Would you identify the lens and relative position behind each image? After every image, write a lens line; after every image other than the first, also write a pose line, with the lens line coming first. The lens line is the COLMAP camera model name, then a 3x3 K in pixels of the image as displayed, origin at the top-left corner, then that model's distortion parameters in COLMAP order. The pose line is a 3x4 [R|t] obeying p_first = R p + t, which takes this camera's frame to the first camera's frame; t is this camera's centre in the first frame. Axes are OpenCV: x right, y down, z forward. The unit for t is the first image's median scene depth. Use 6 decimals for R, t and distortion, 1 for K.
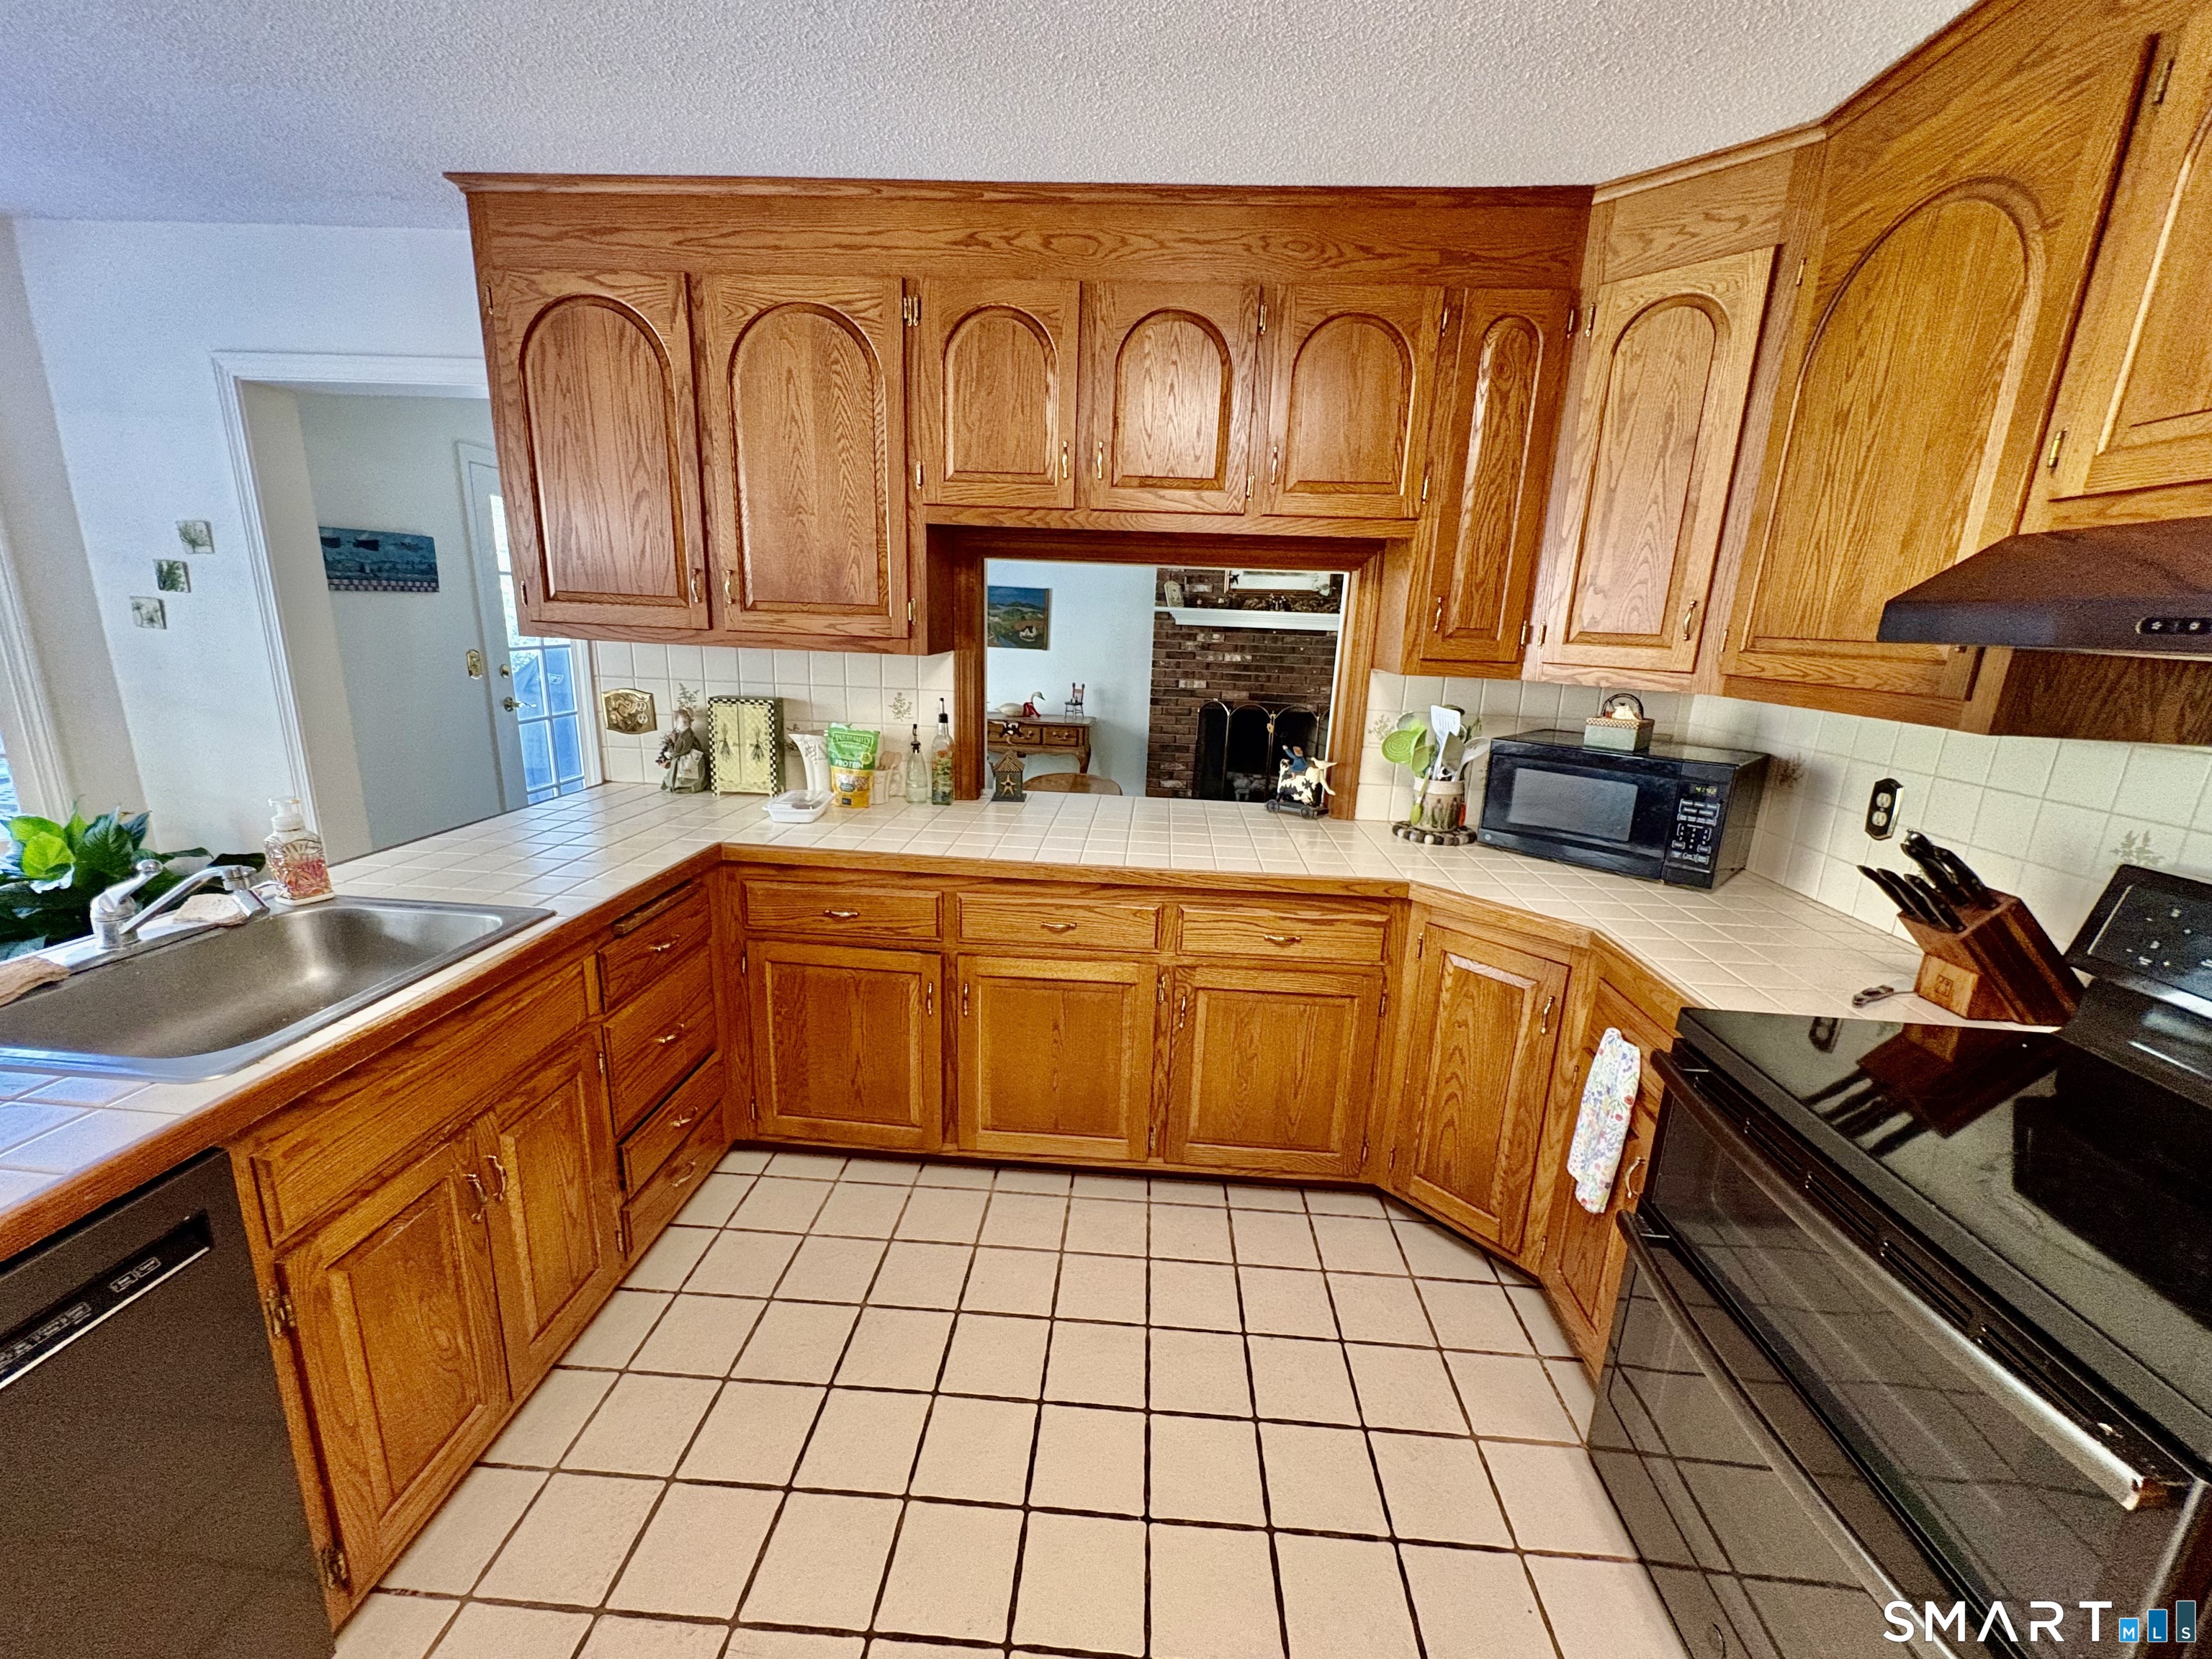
lens RADIAL K [[887.8, 0, 1106.0], [0, 887.8, 829.5], [0, 0, 1]] dist [-0.000283, -0.000156]
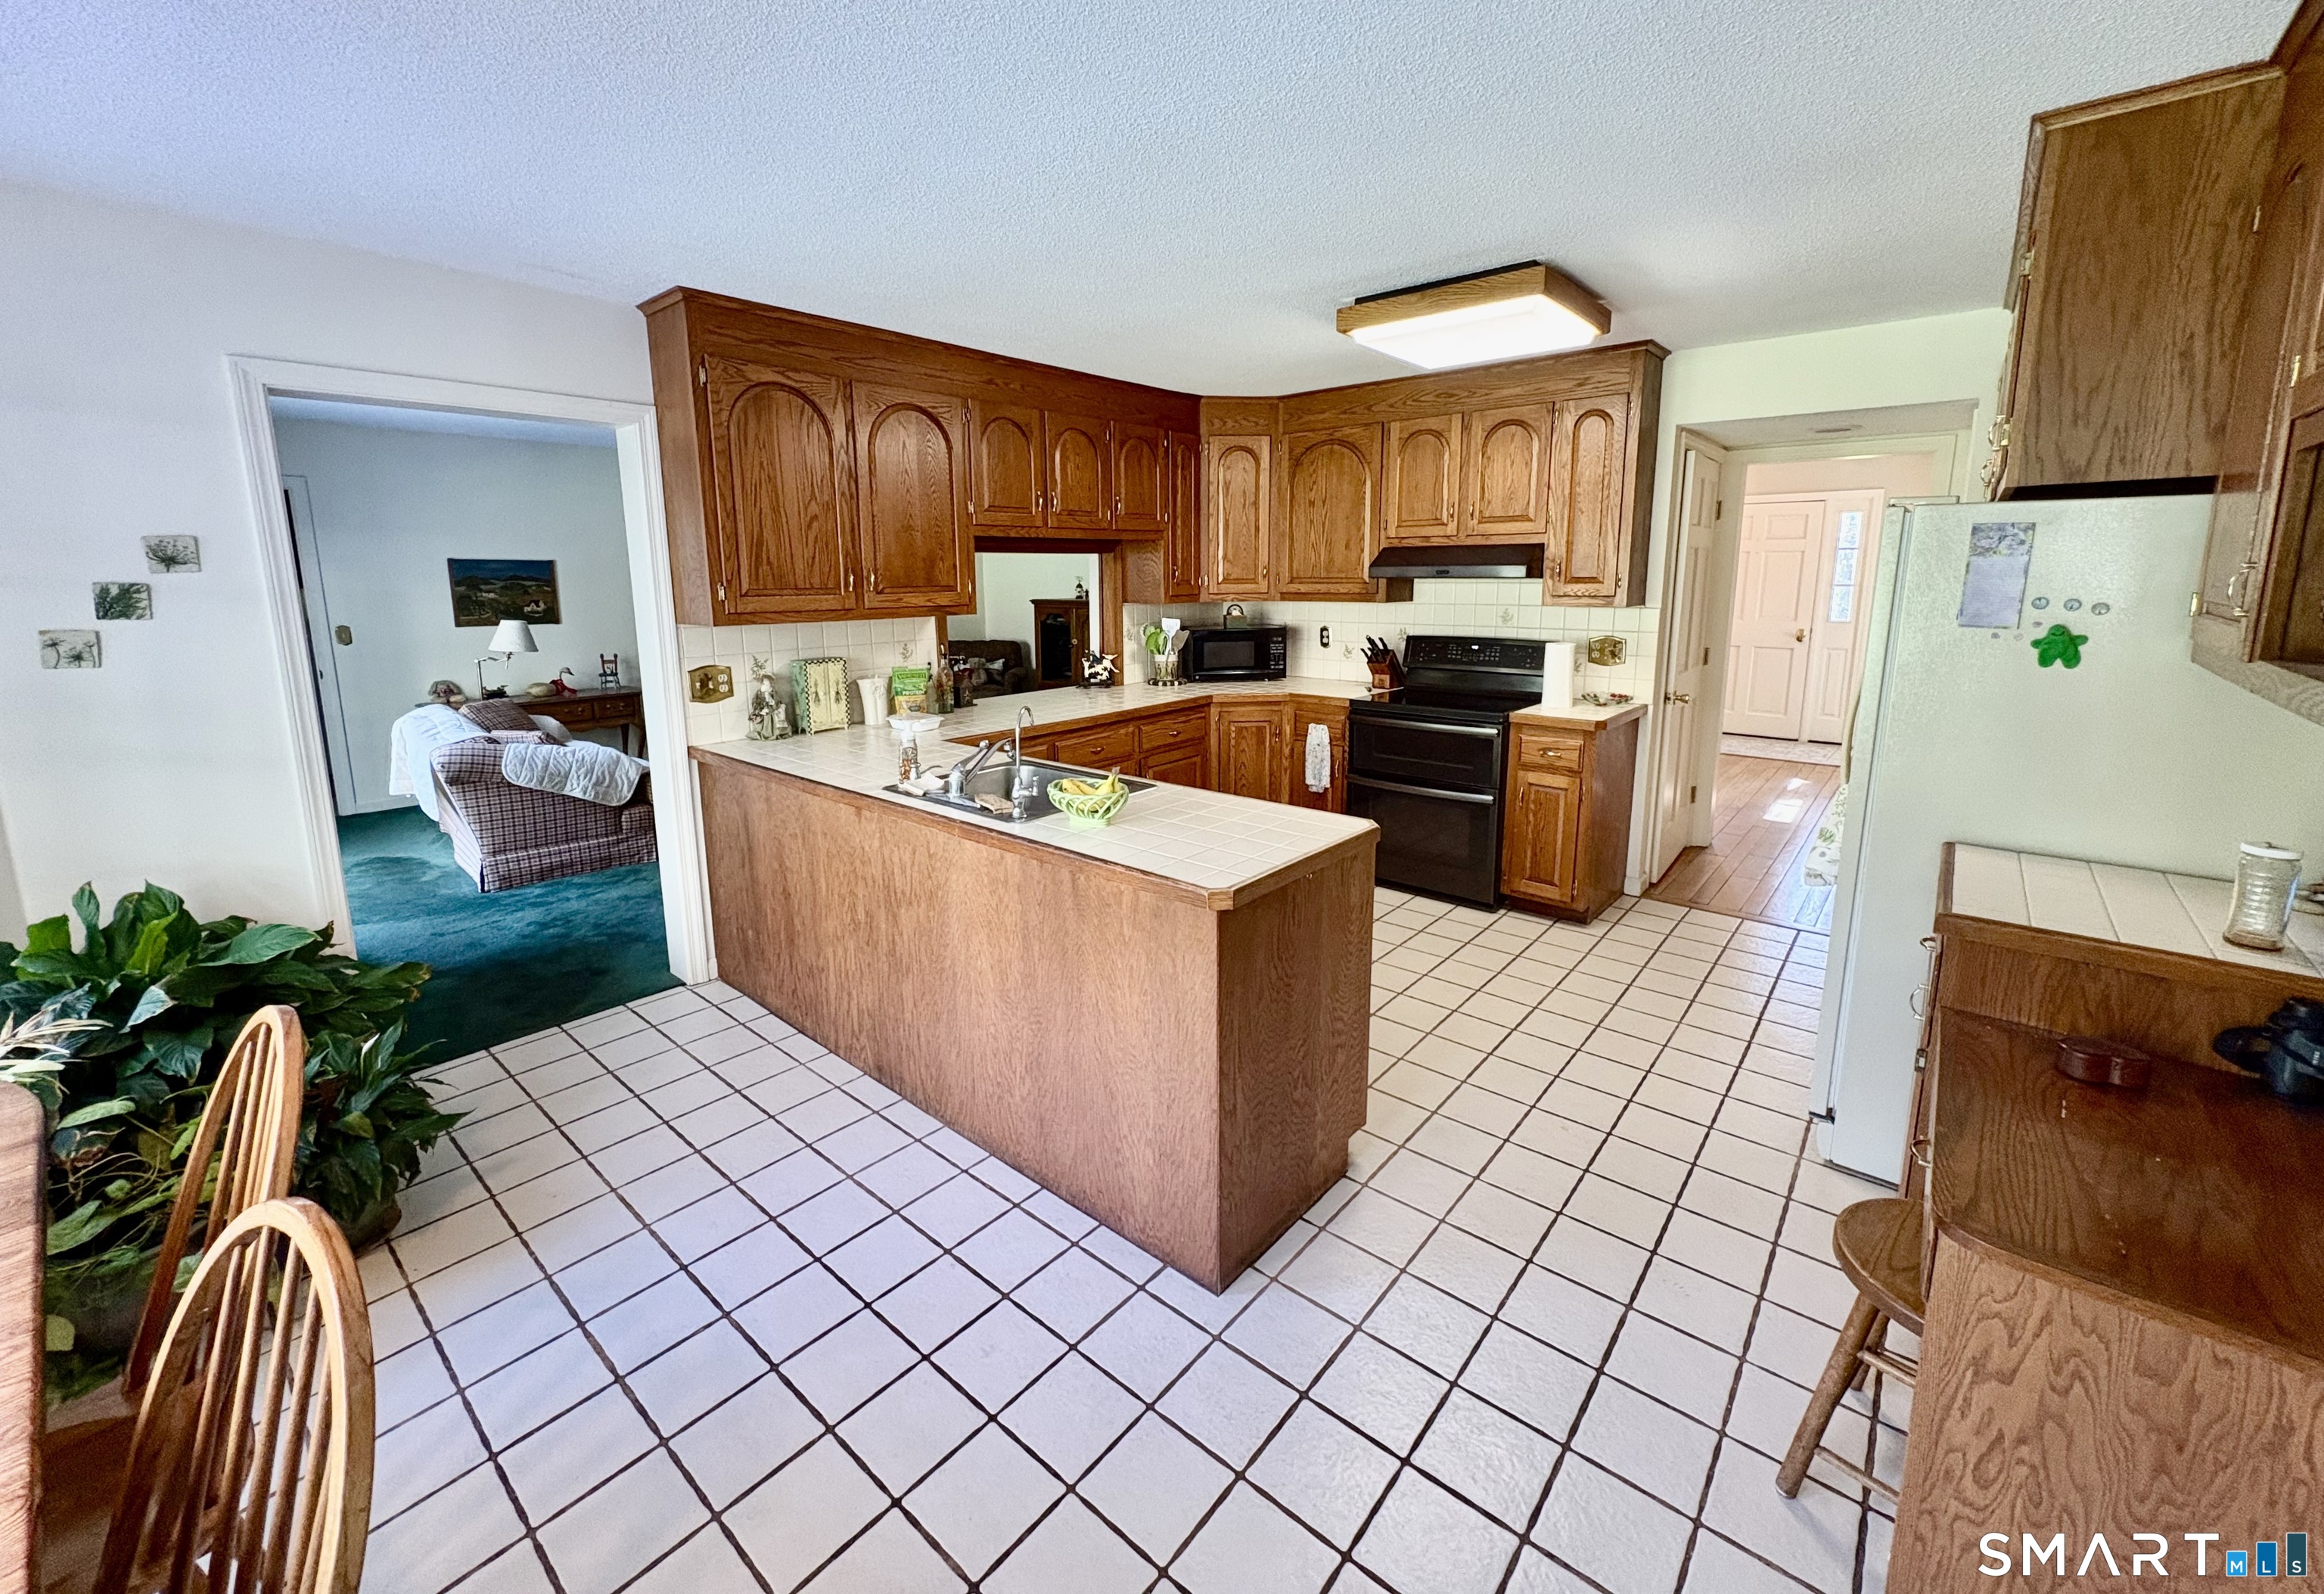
lens RADIAL K [[932.6, 0, 1154.1], [0, 932.6, 718.2], [0, 0, 1]] dist [0.000682, 0.000008]
pose [[0.607433, -0.168401, 0.776316, -1.421297], [0.219821, 0.974742, 0.039444, -0.006482], [-0.763351, 0.146691, 0.629109, -0.308836]]
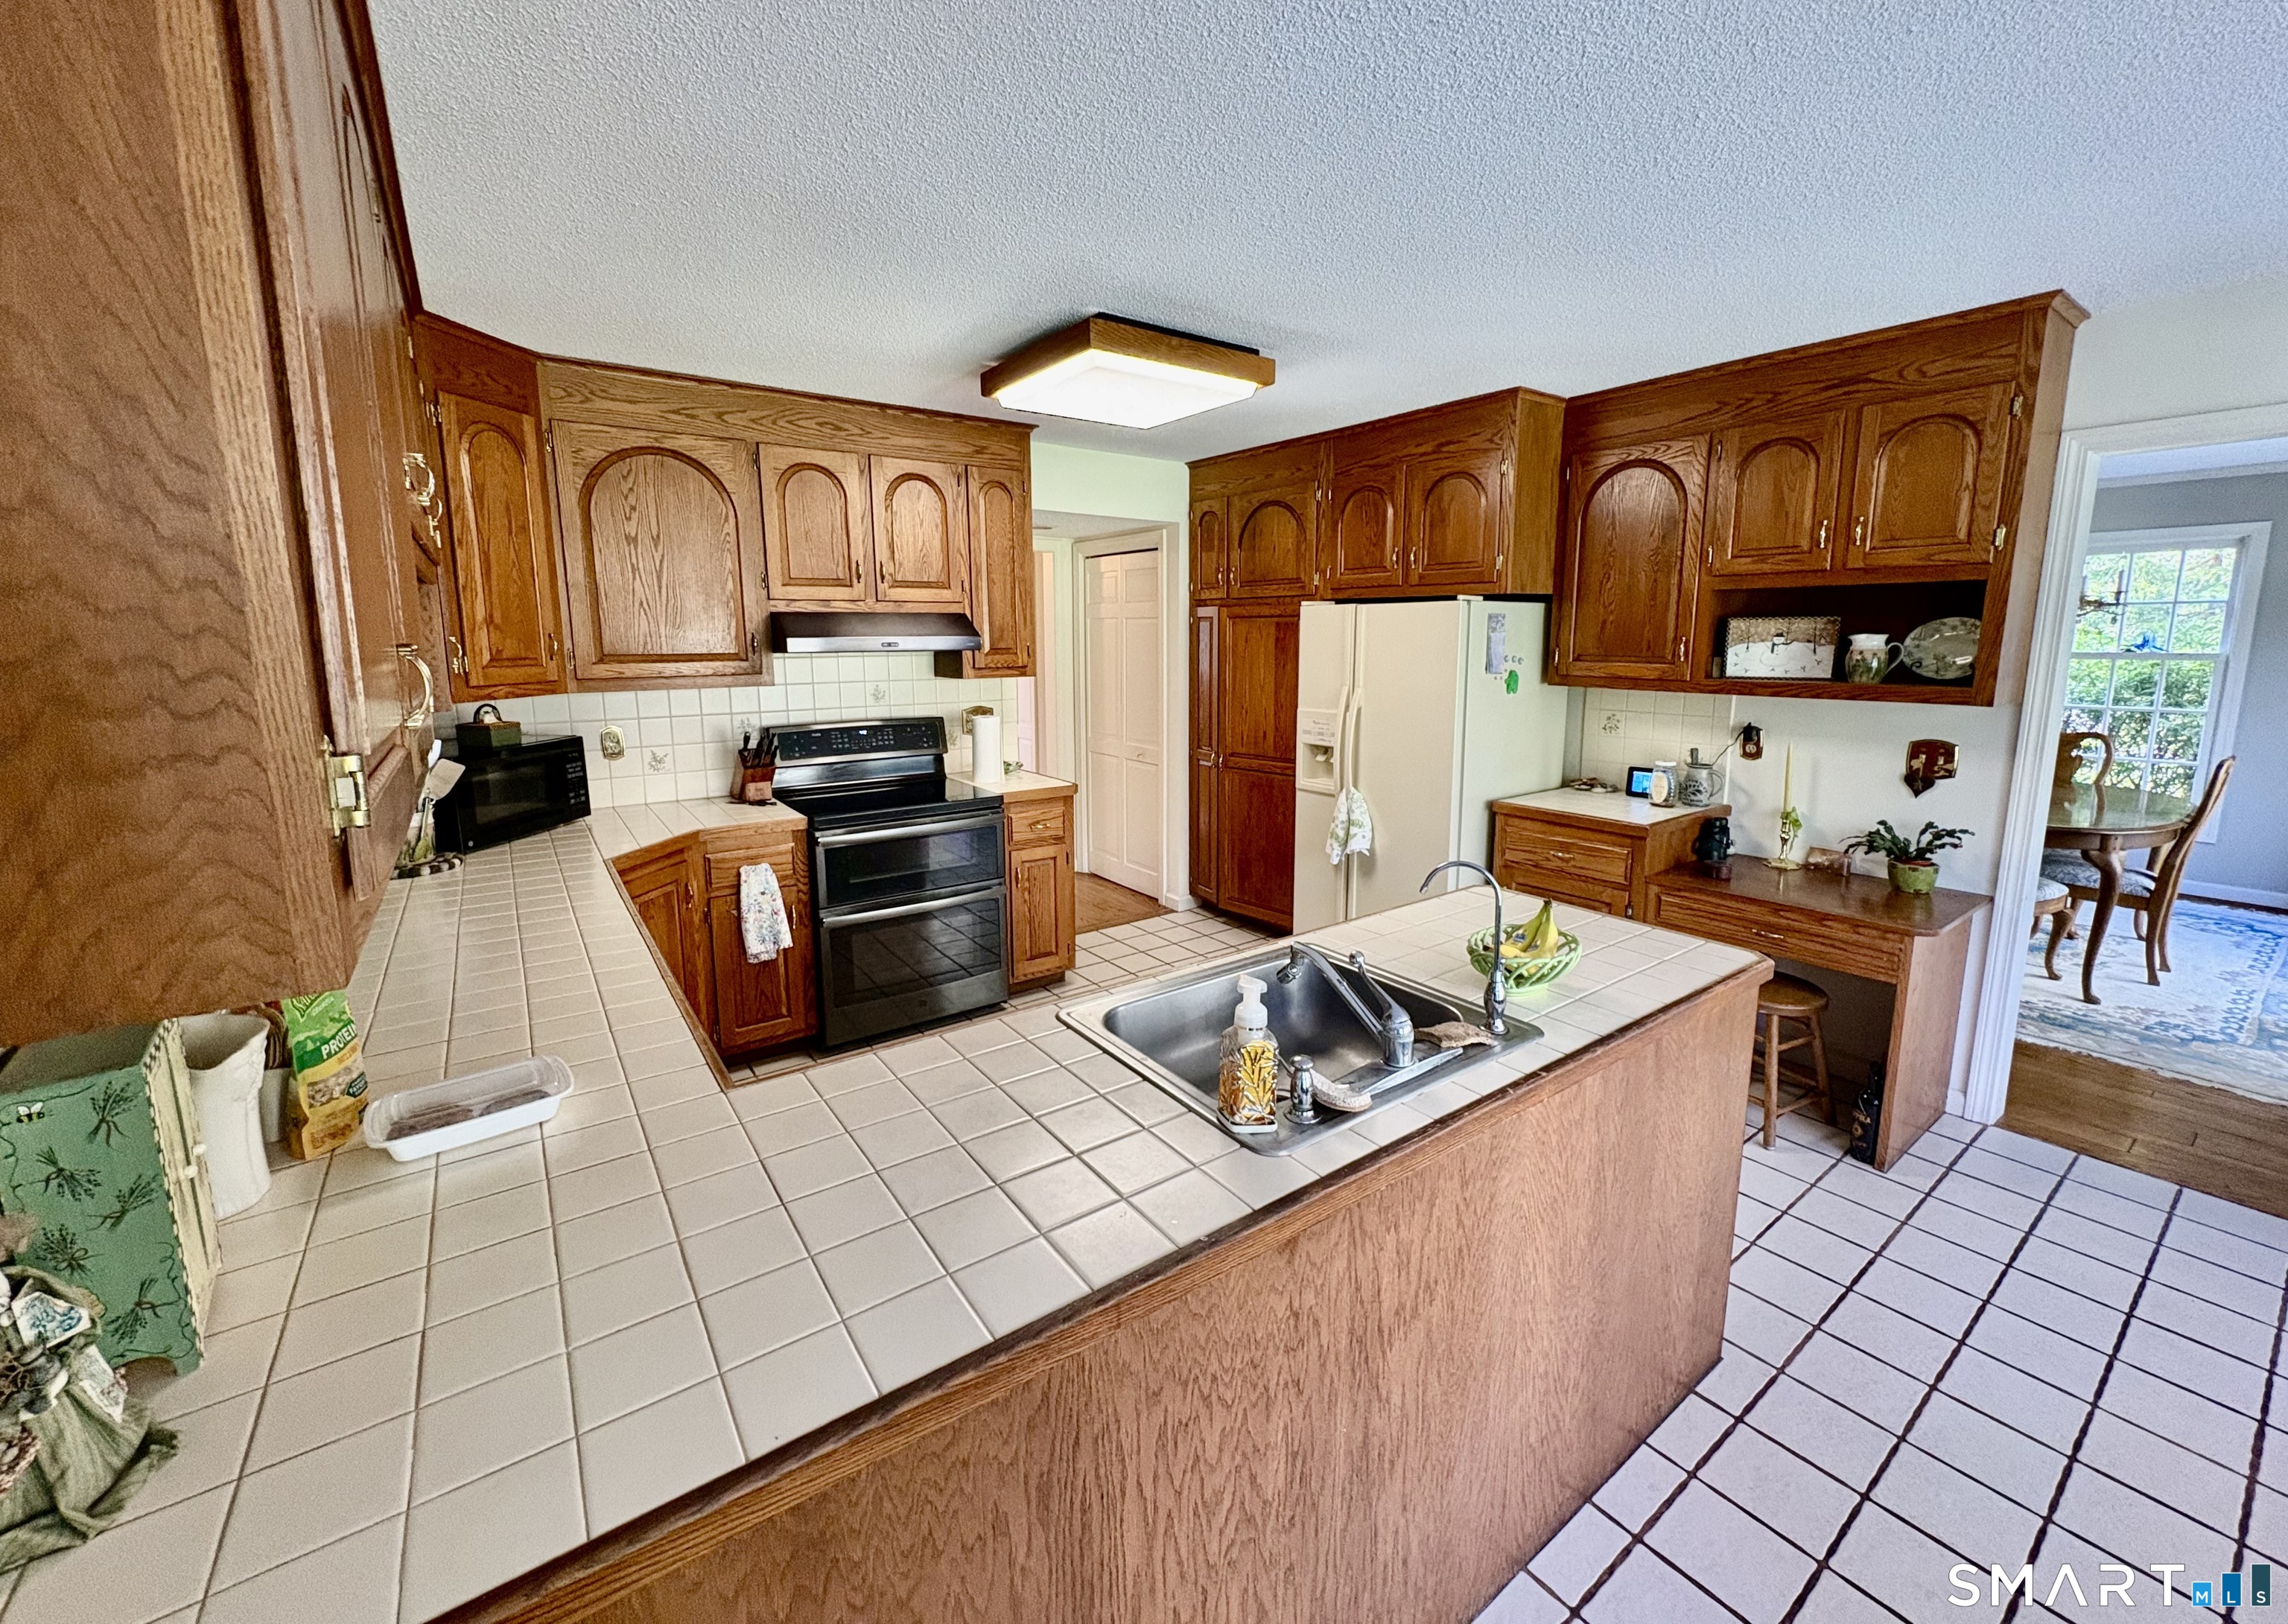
lens RADIAL K [[923.1, 0, 1145.9], [0, 923.1, 758.9], [0, 0, 1]] dist [-0.010430, -0.000047]
pose [[-0.636510, -0.141358, 0.758204, -1.012960], [0.163441, 0.936012, 0.311717, -0.328624], [-0.753752, 0.322333, -0.572678, 1.038220]]
